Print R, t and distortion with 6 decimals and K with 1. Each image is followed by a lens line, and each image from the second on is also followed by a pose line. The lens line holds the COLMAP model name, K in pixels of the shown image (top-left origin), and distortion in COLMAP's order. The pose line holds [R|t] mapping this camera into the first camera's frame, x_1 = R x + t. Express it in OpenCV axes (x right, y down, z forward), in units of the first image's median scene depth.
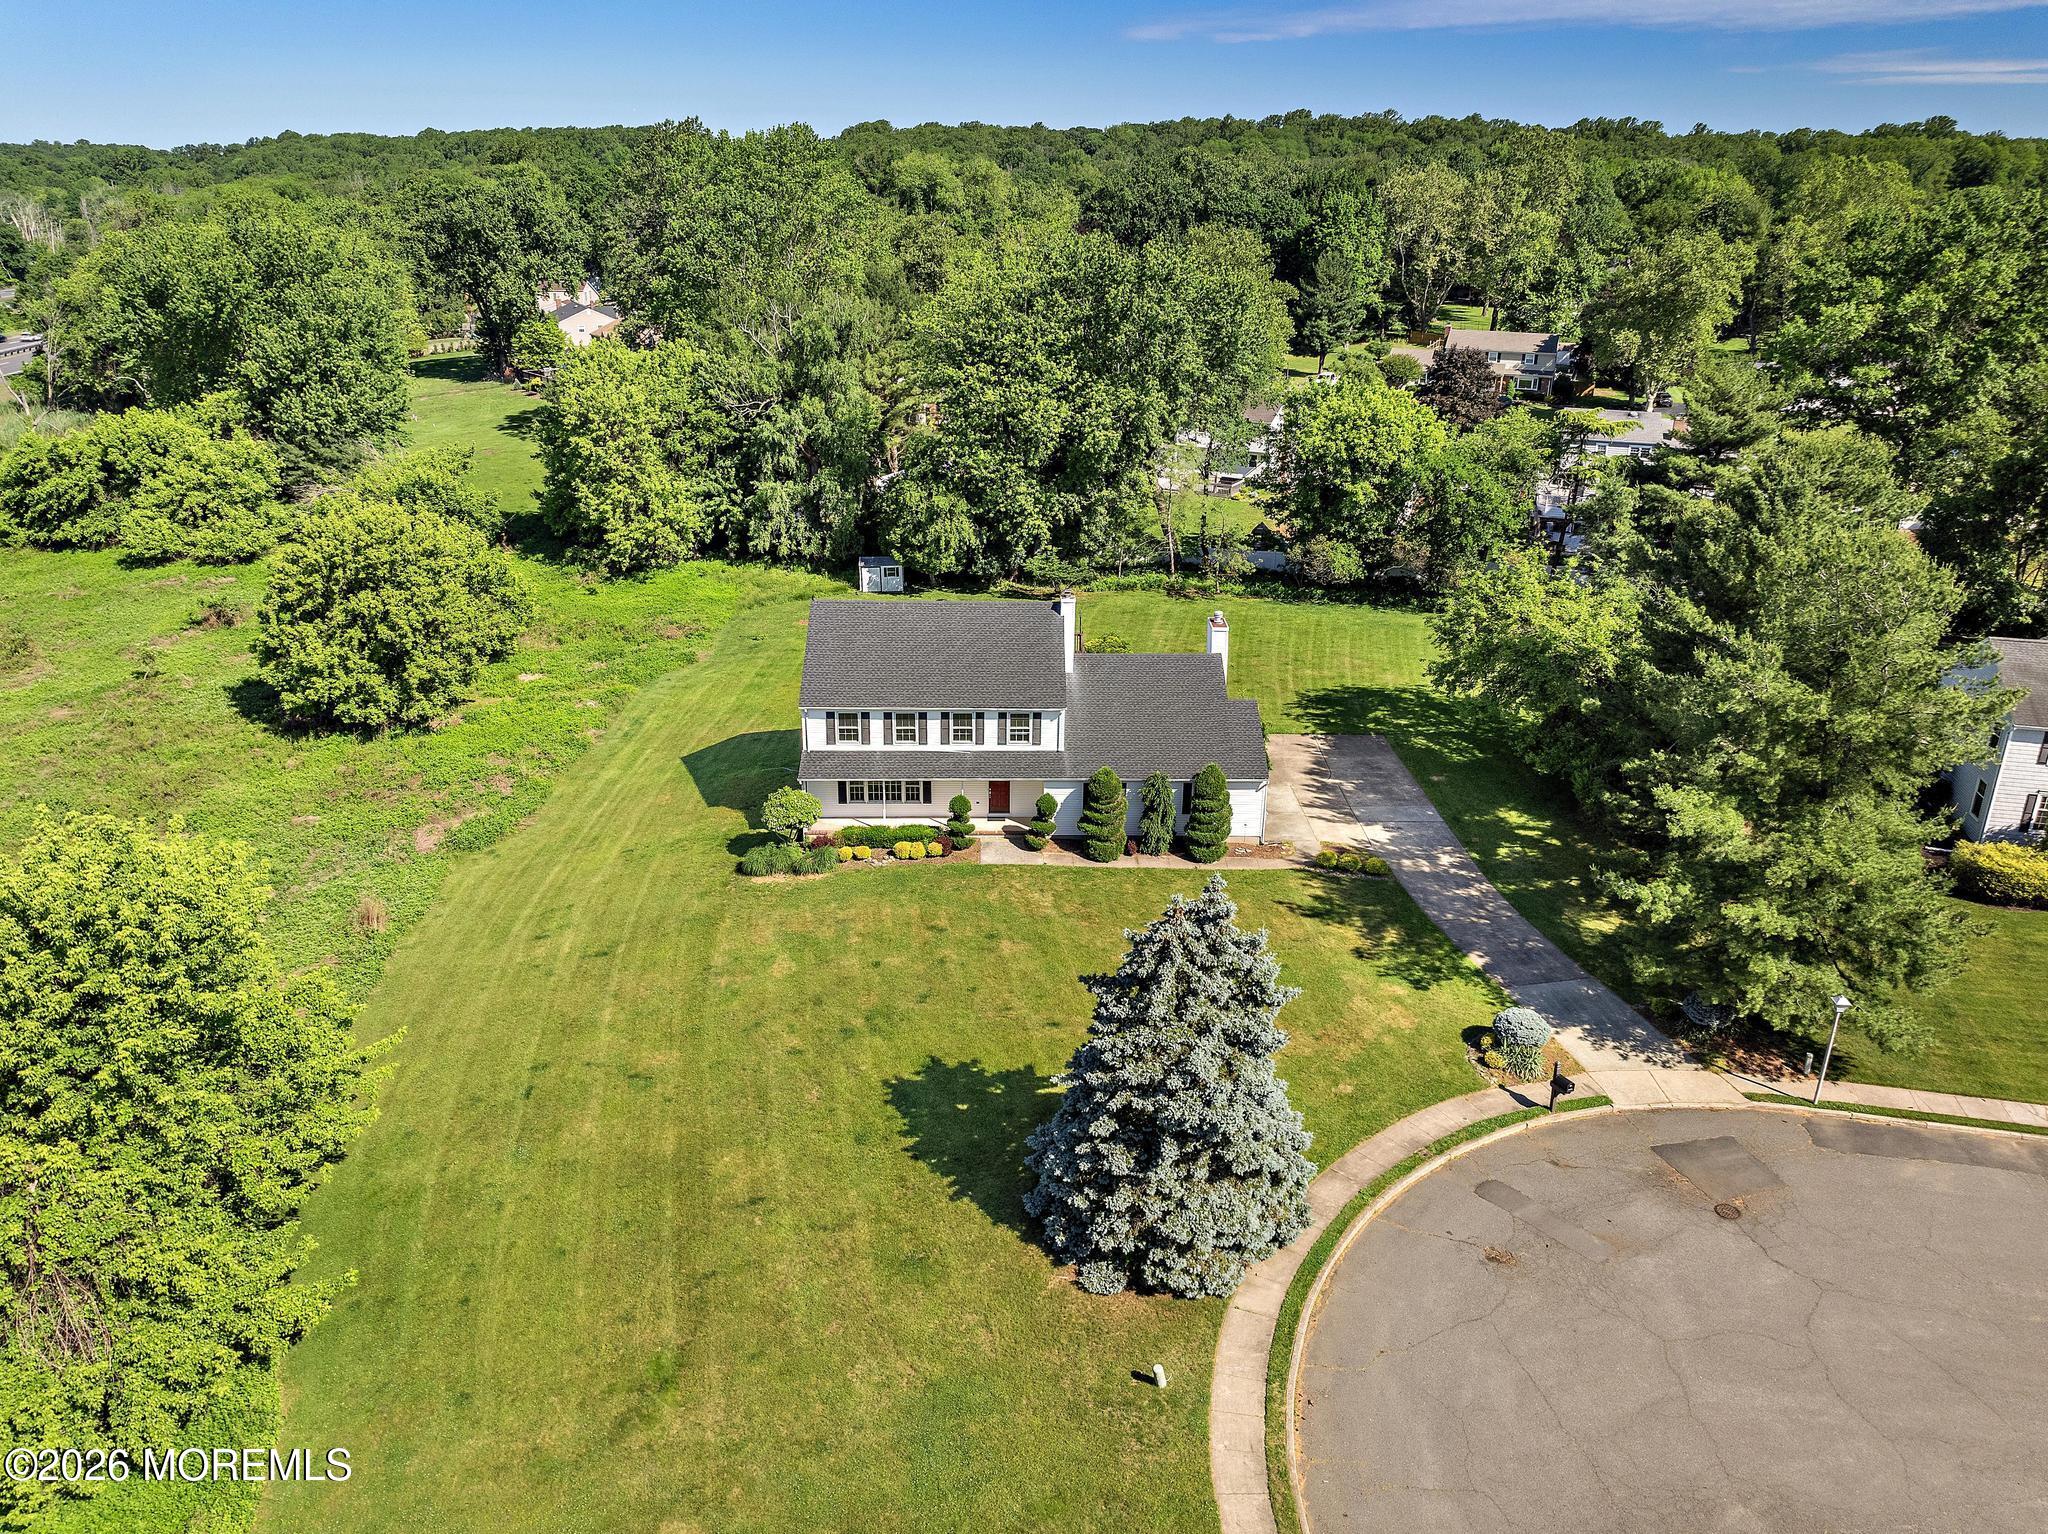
lens RADIAL K [[1437.1, 0, 1024.0], [0, 1437.1, 767.0], [0, 0, 1]] dist [-0.033111, -0.005352]
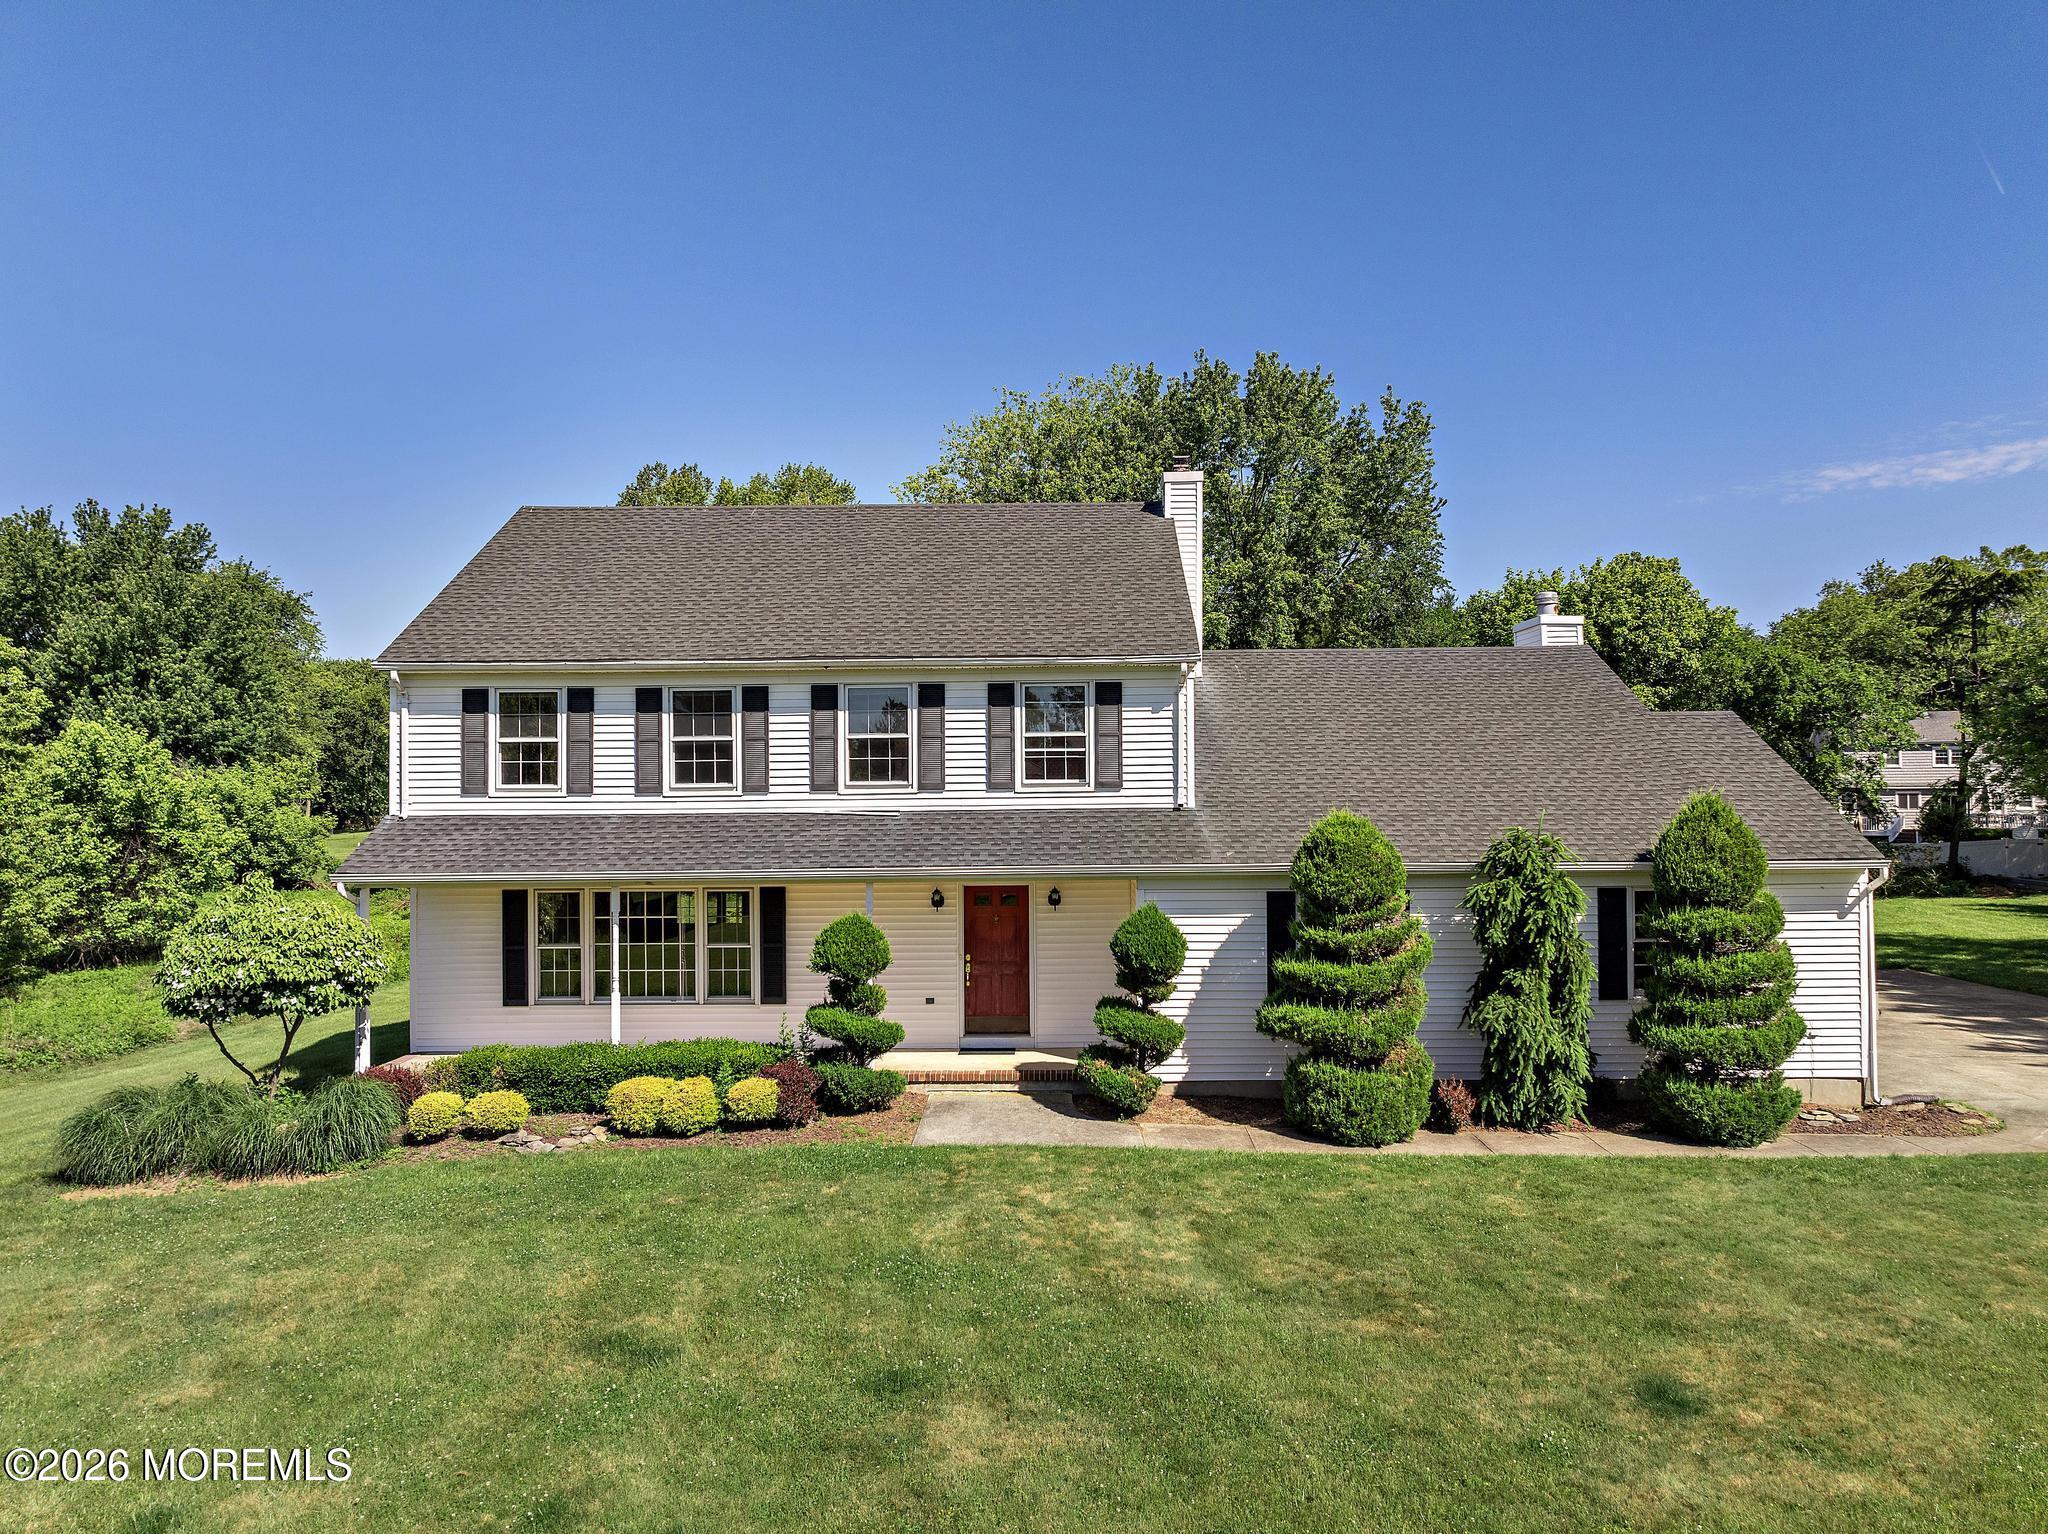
lens RADIAL K [[1437.1, 0, 1024.0], [0, 1437.1, 767.0], [0, 0, 1]] dist [-0.033111, -0.005352]
pose [[0.998870, -0.019571, -0.043304, 0.002372], [0.001678, 0.925212, -0.379447, 0.062802], [0.047492, 0.378945, 0.924200, 0.437998]]
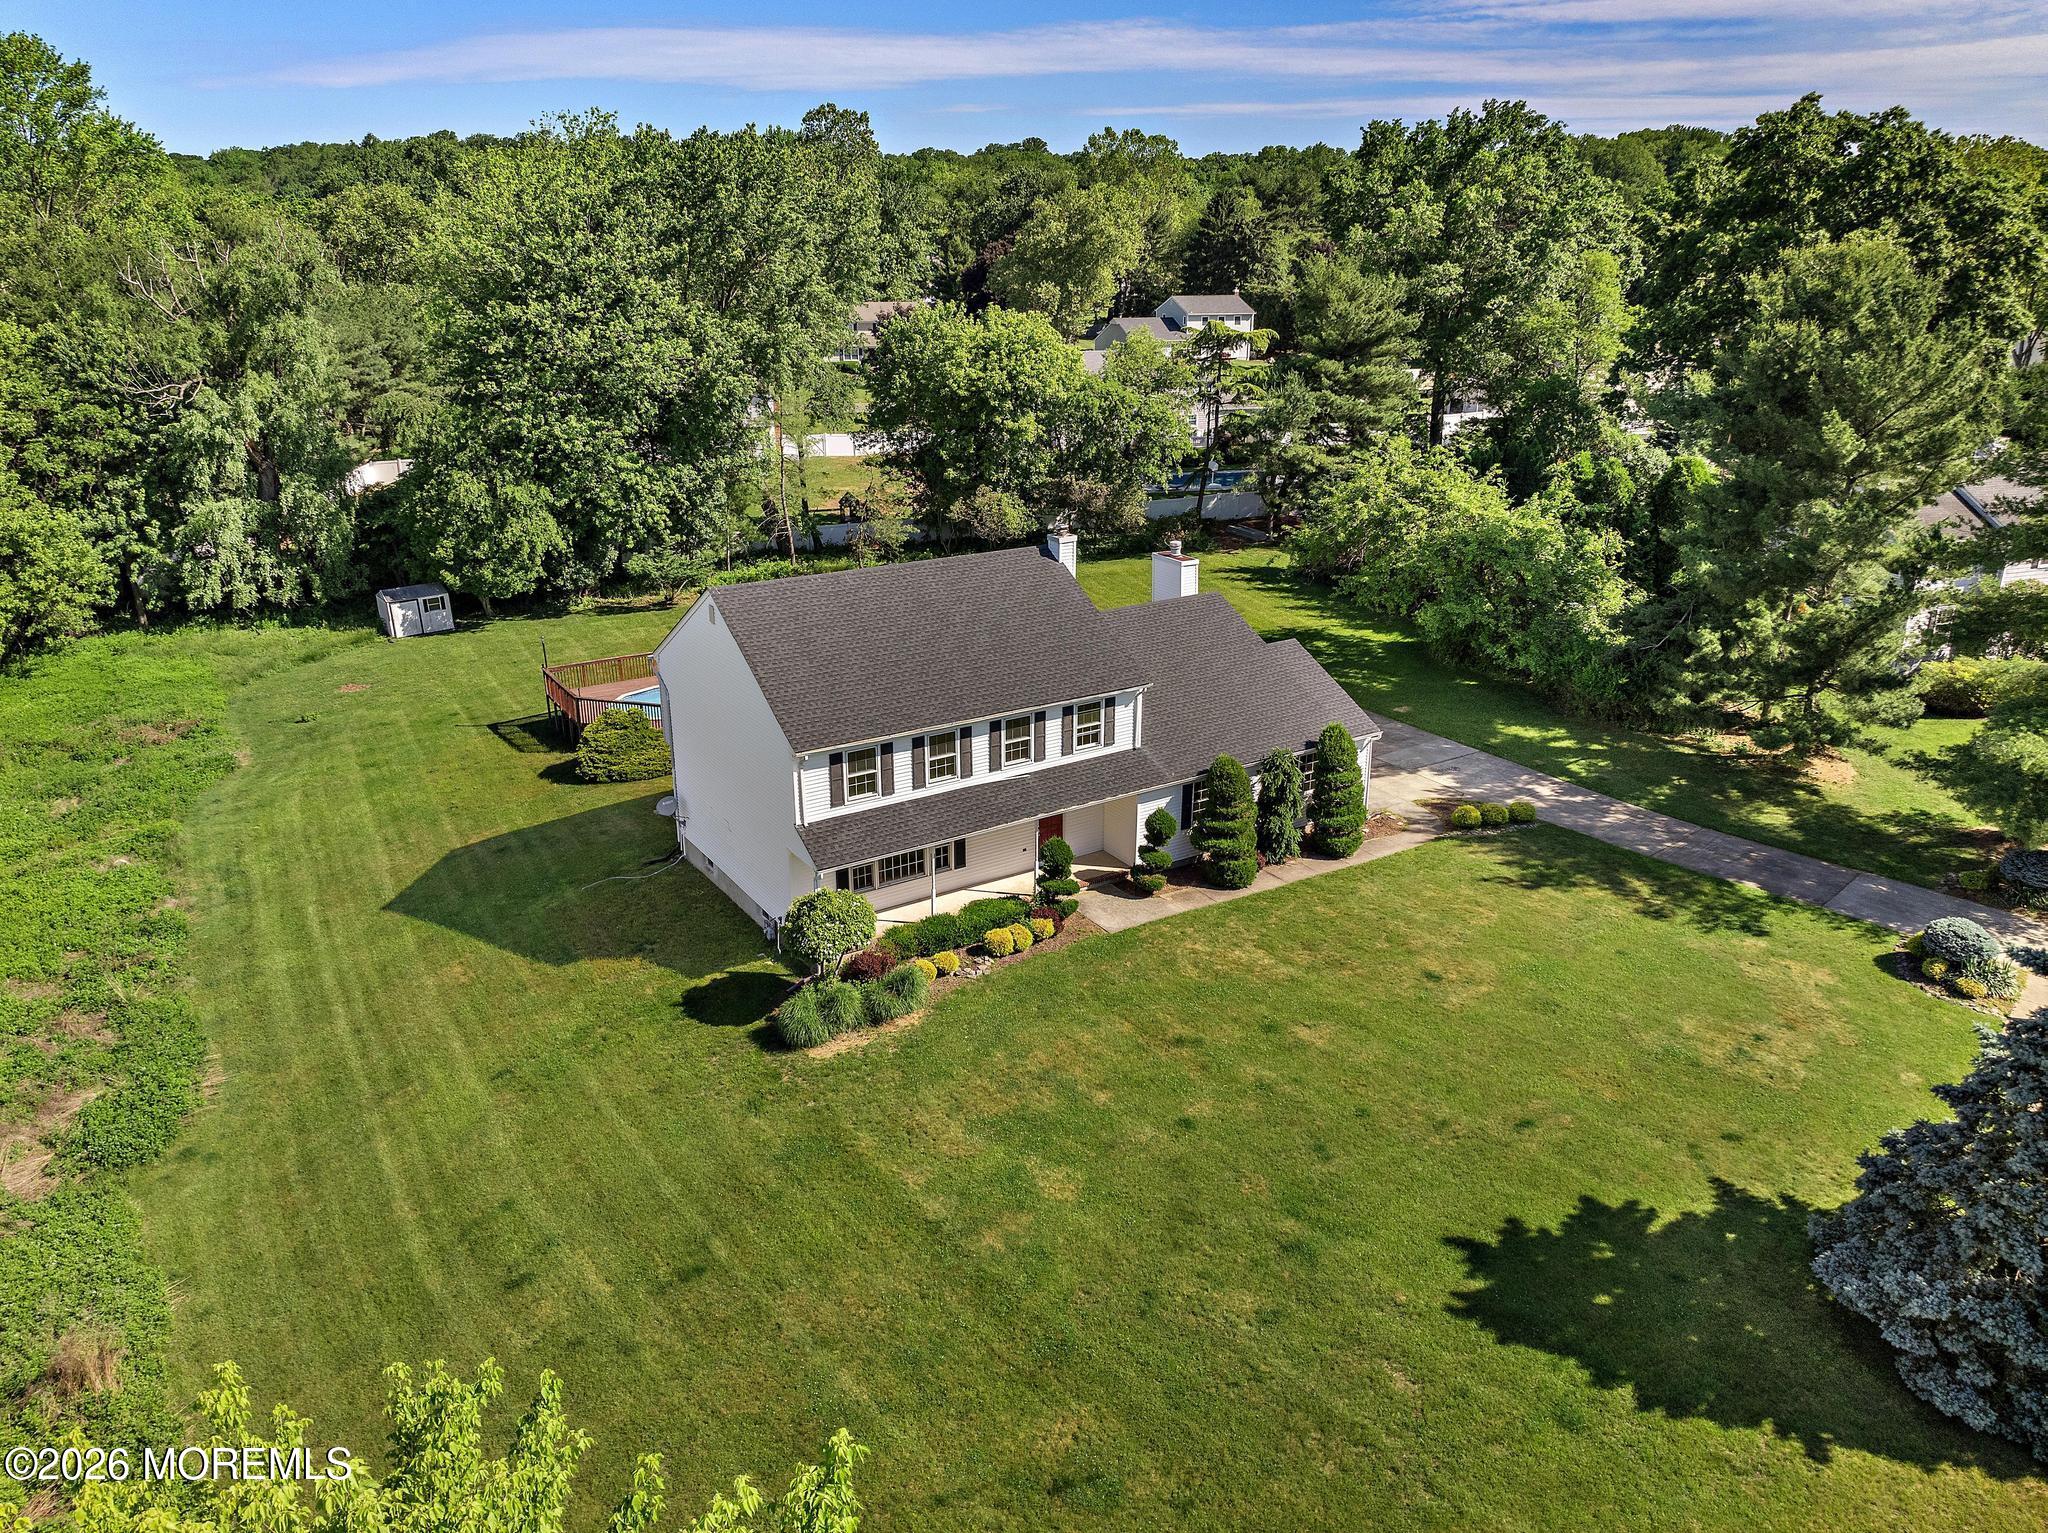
lens RADIAL K [[1437.1, 0, 1024.0], [0, 1437.1, 766.5], [0, 0, 1]] dist [-0.033111, -0.005352]
pose [[0.852101, -0.192848, 0.486552, -0.225104], [0.202055, 0.978781, 0.034086, -0.023090], [-0.482801, 0.069266, 0.872986, 0.263064]]
